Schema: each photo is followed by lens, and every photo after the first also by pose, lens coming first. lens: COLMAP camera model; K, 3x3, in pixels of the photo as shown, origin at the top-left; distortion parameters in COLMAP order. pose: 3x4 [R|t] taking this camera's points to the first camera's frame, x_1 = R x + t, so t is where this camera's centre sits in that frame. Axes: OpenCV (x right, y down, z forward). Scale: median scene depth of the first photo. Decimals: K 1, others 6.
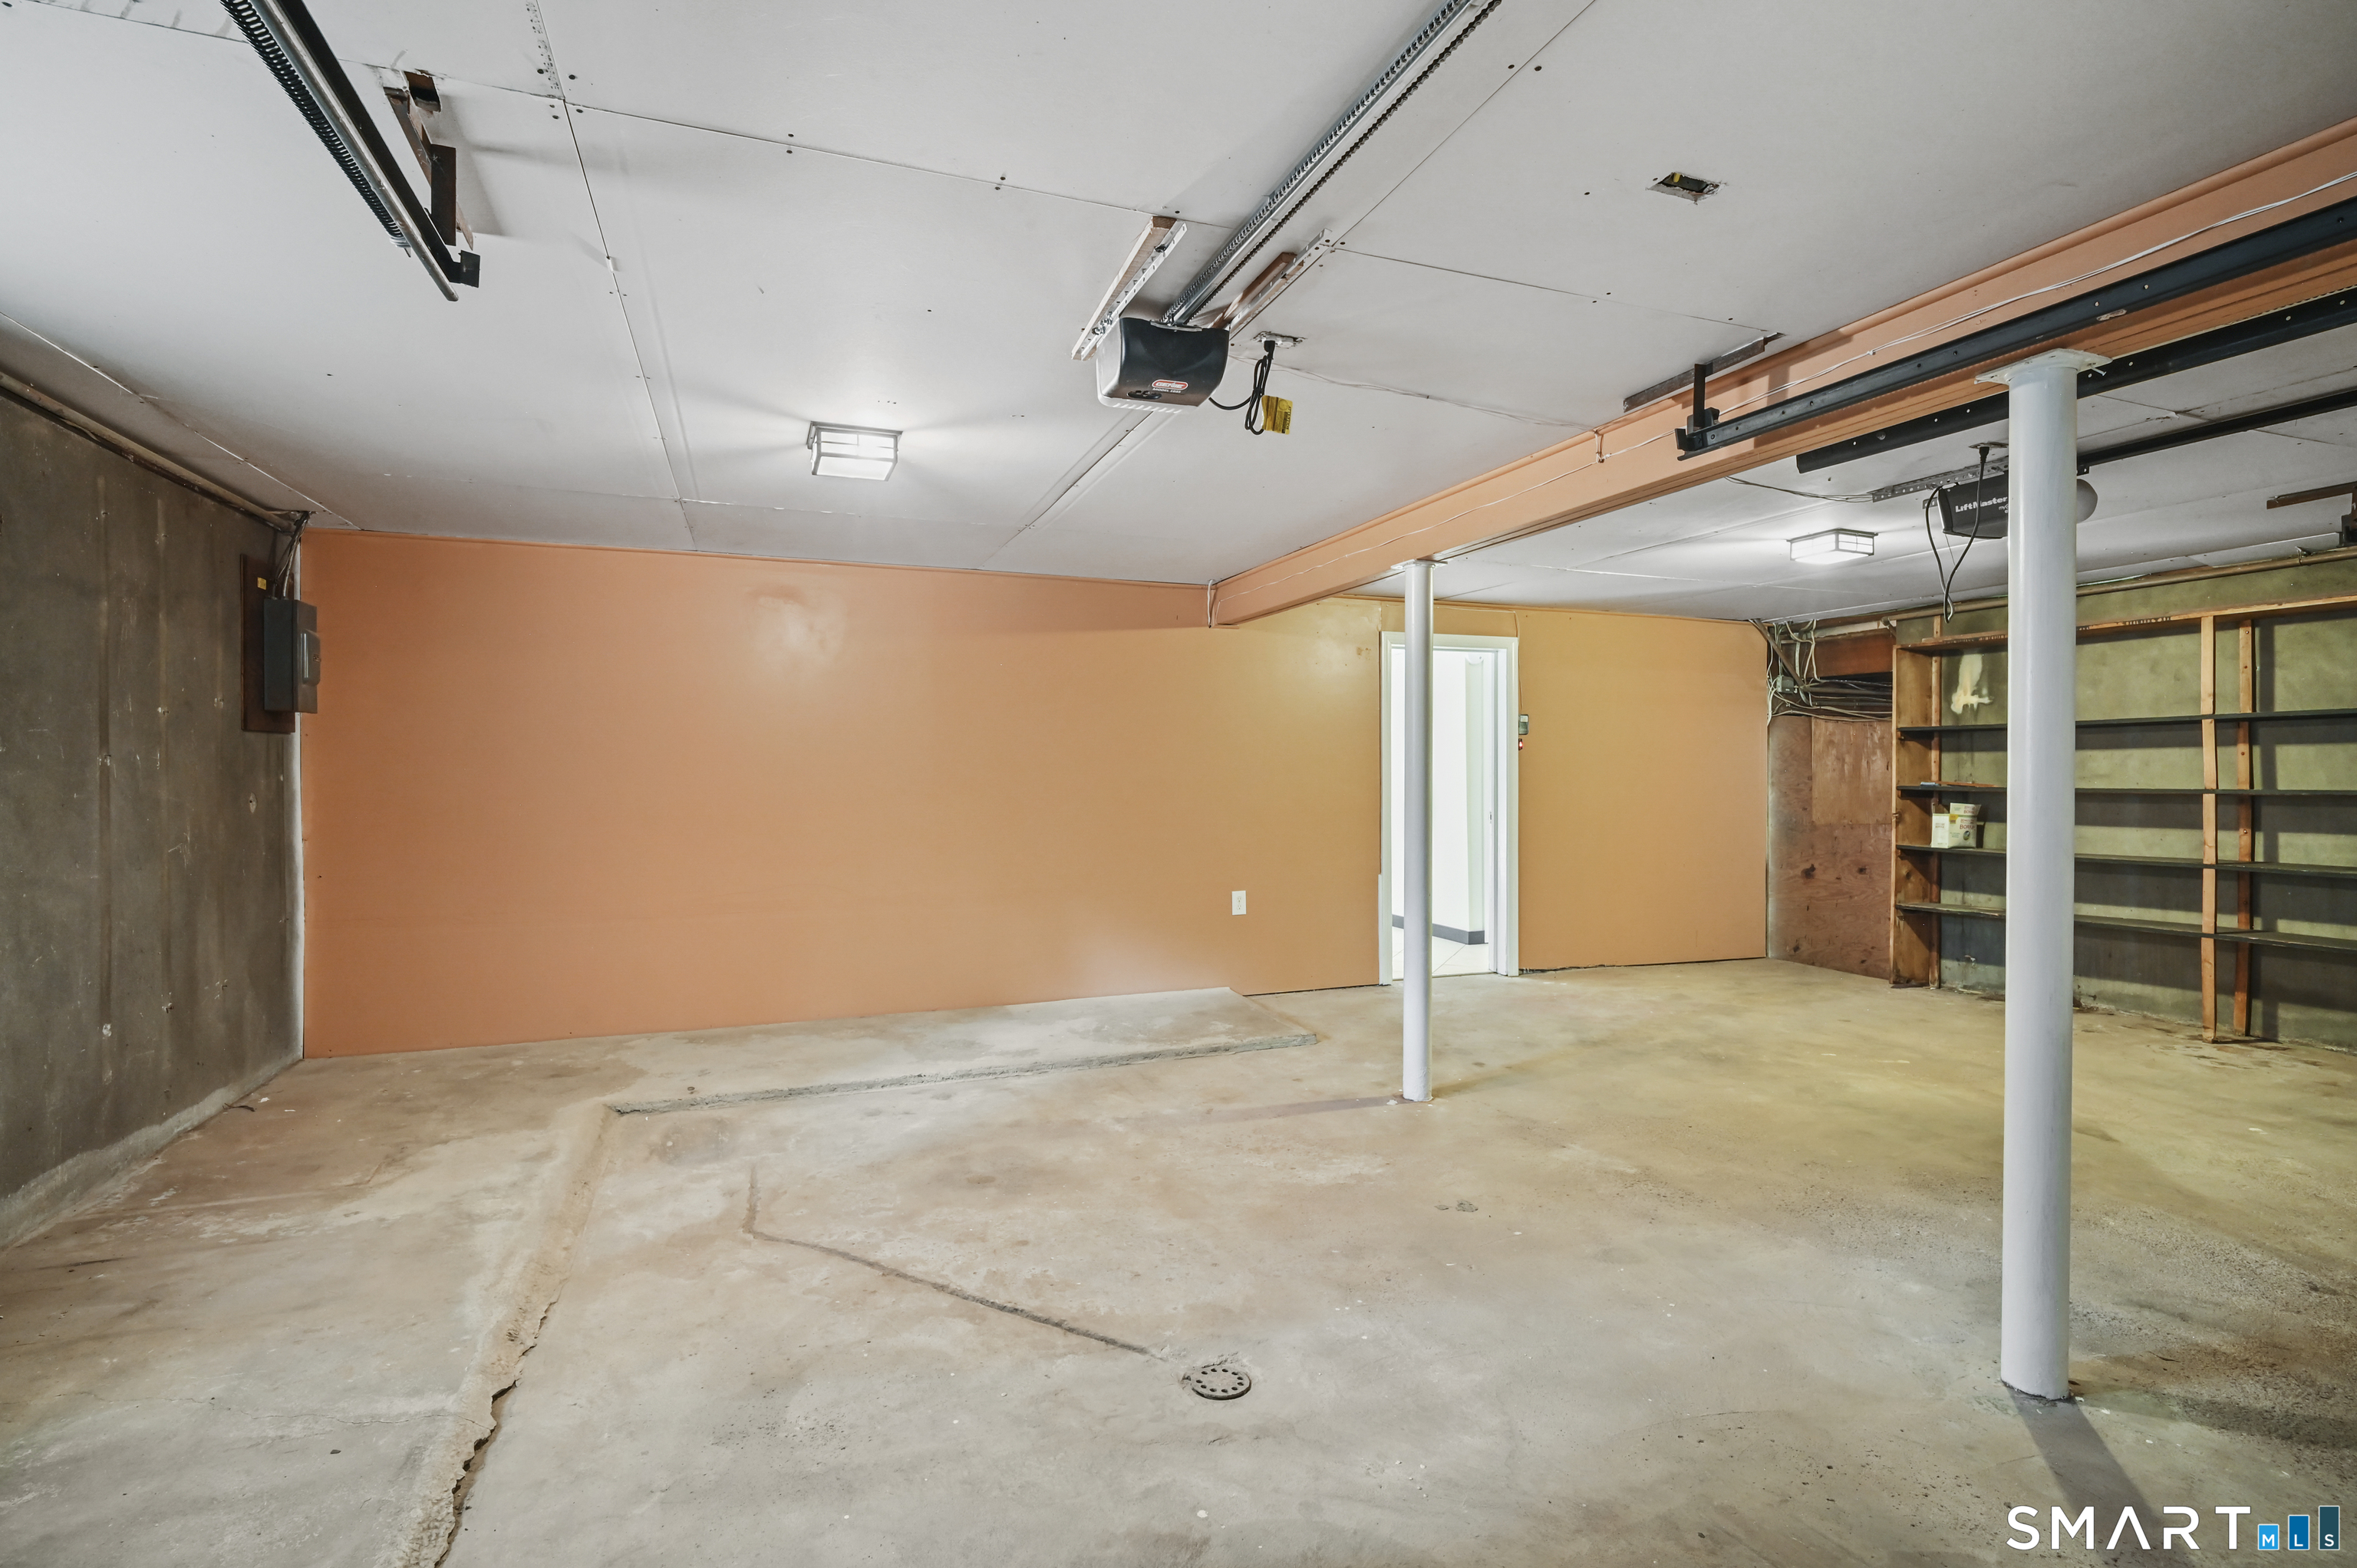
lens RADIAL K [[1100.1, 0, 1178.3], [0, 1100.1, 778.9], [0, 0, 1]] dist [-0.006243, -0.002110]
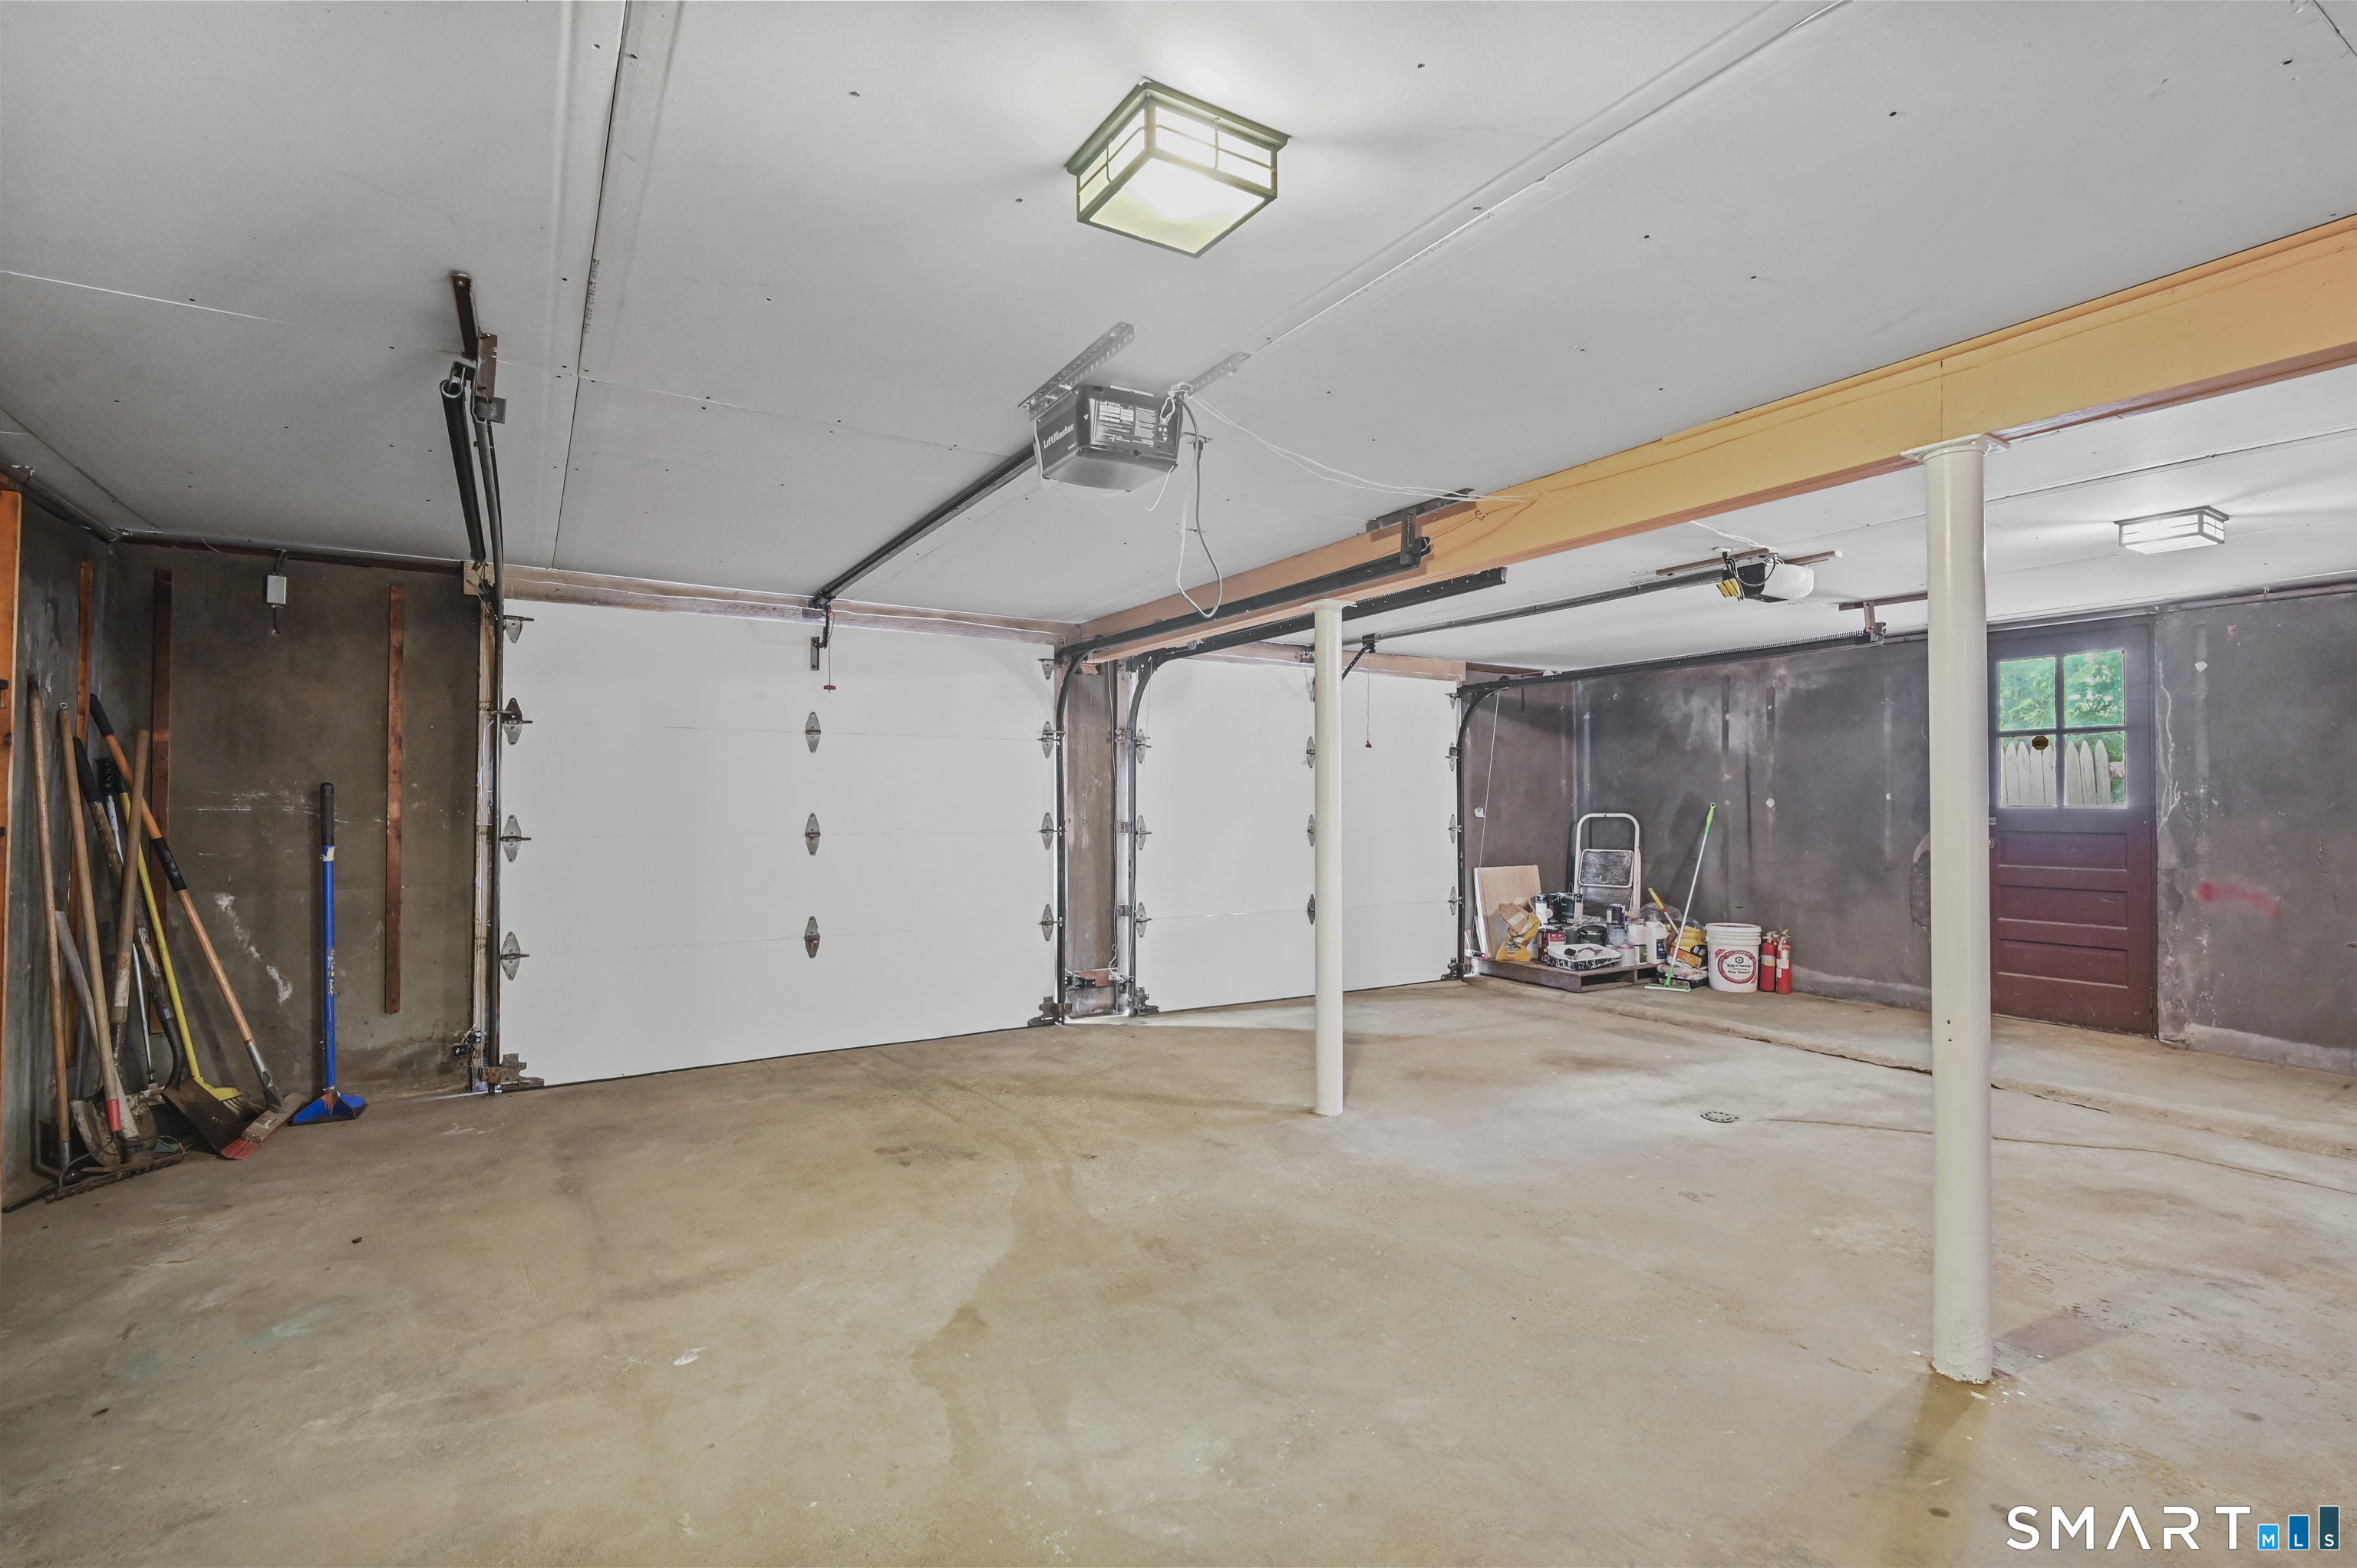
lens RADIAL K [[1100.1, 0, 1179.7], [0, 1100.1, 789.1], [0, 0, 1]] dist [-0.006243, -0.002110]
pose [[-0.982402, -0.003928, -0.186740, 0.987223], [-0.003121, 0.999984, -0.004617, -0.012222], [0.186755, -0.003953, -0.982399, 2.016150]]
